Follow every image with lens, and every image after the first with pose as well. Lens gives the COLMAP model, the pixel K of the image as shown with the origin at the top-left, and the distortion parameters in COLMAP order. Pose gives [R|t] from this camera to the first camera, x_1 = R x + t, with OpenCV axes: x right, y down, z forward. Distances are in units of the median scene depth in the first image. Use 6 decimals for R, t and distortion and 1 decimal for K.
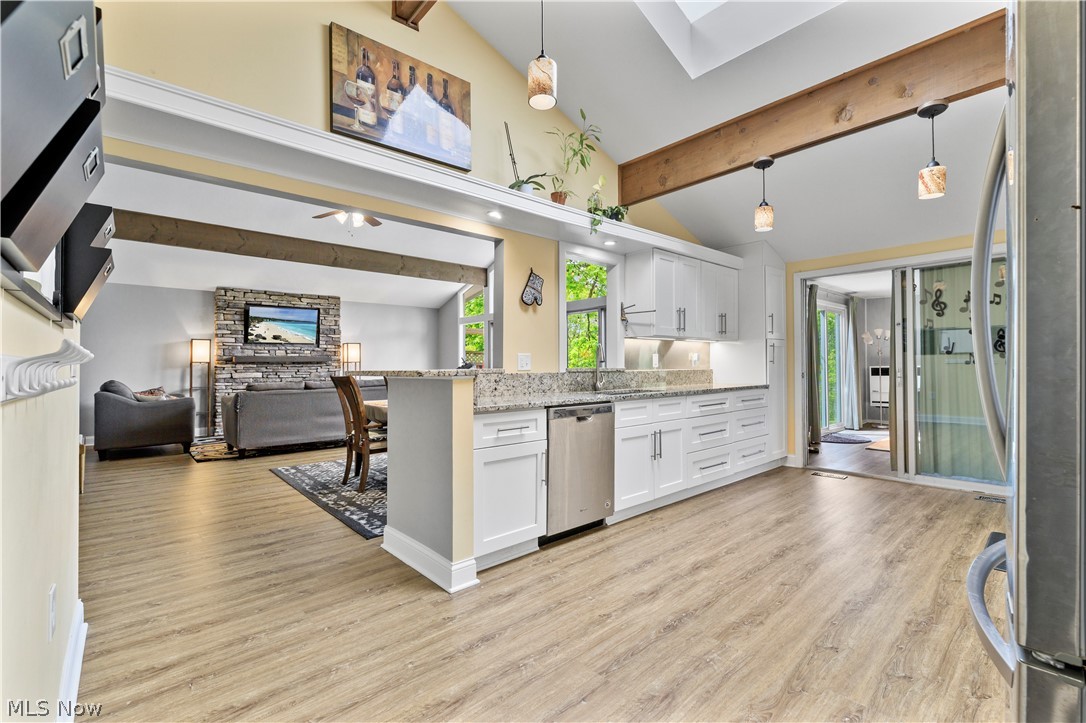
lens RADIAL K [[467.9, 0, 546.0], [0, 467.9, 382.3], [0, 0, 1]] dist [-0.000805, -0.000148]
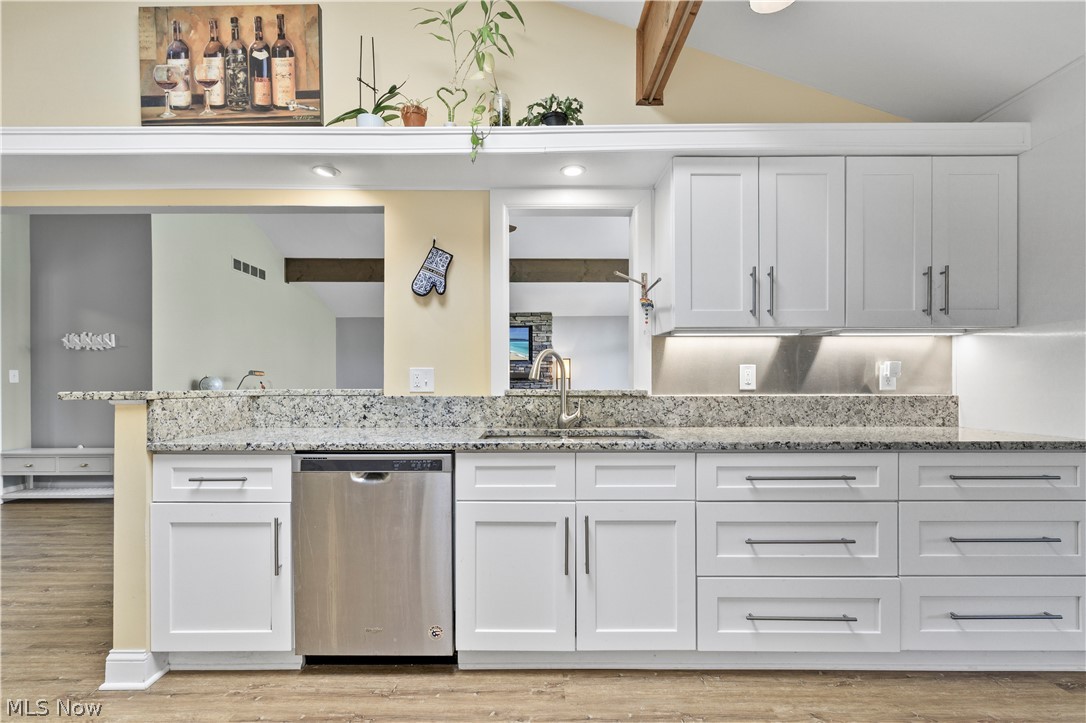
lens RADIAL K [[474.3, 0, 544.9], [0, 474.3, 396.2], [0, 0, 1]] dist [0.000765, -0.000308]
pose [[0.749188, 0.025778, -0.661855, 0.492012], [-0.028233, 0.999577, 0.006974, -0.026272], [0.661755, 0.013461, 0.749599, 0.538049]]
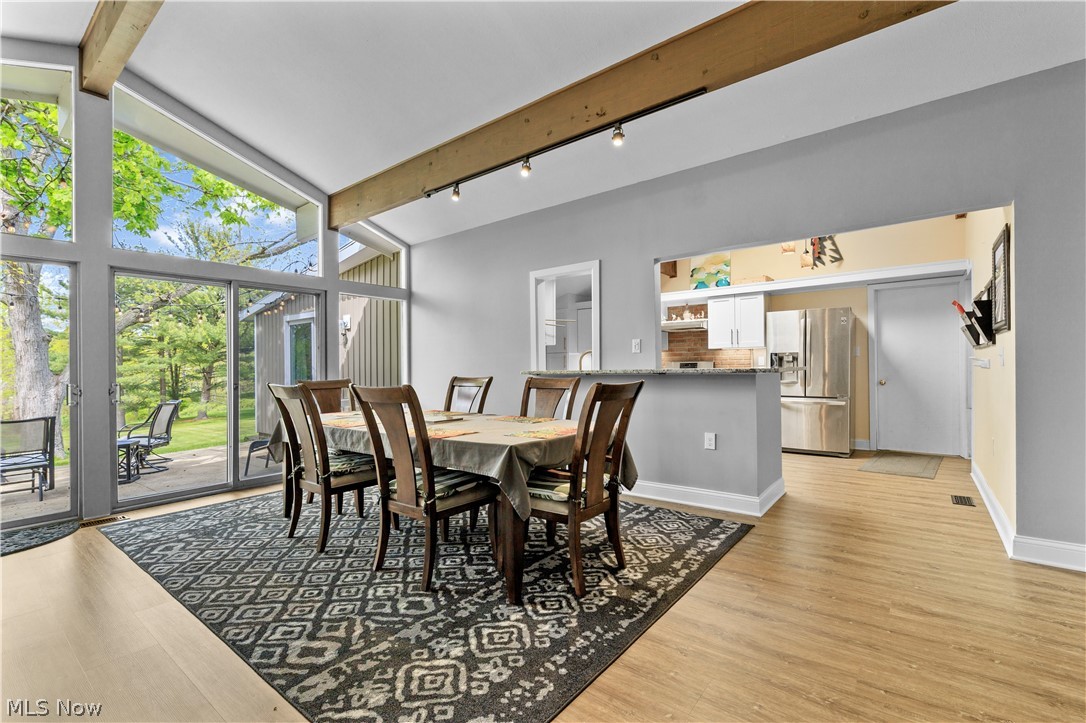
lens RADIAL K [[483.9, 0, 540.4], [0, 483.9, 371.9], [0, 0, 1]] dist [0.002328, -0.000060]
pose [[-0.166537, 0.002586, 0.986032, -1.055061], [0.051907, 0.998633, 0.006148, -0.034967], [-0.984668, 0.052206, -0.166444, 1.249300]]
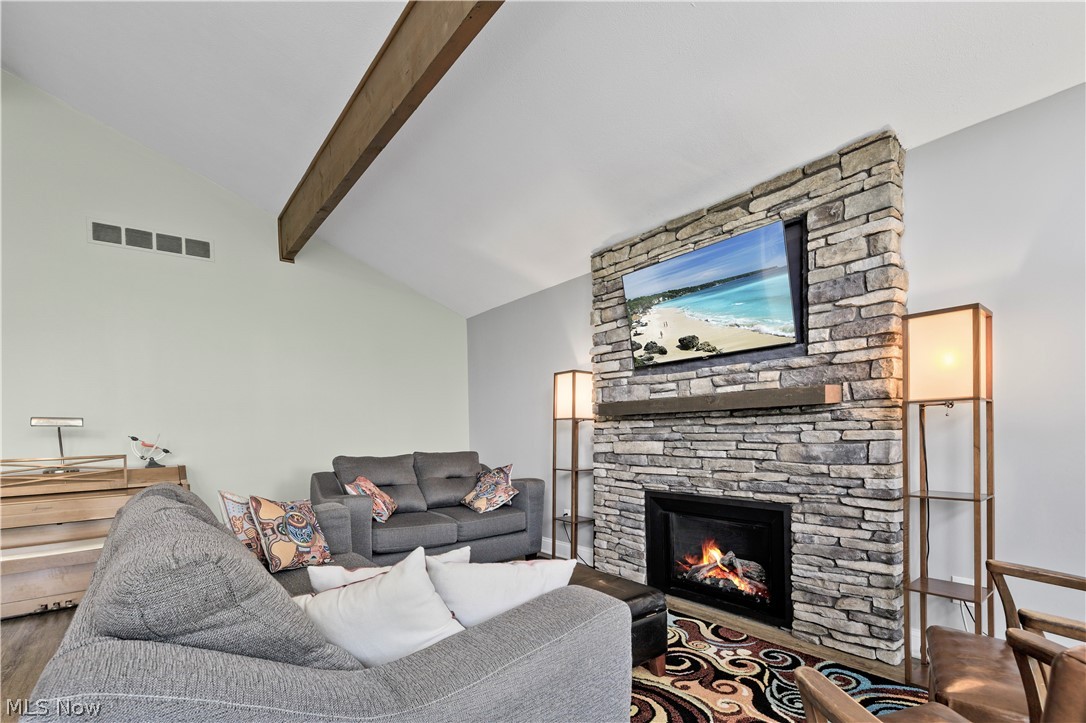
lens RADIAL K [[498.1, 0, 552.9], [0, 498.1, 438.4], [0, 0, 1]] dist [-0.002064, -0.000367]
pose [[-0.047220, 0.024312, -0.998589, -0.400017], [-0.011540, 0.999624, 0.024883, -0.066603], [0.998818, 0.012699, -0.046922, 1.901046]]
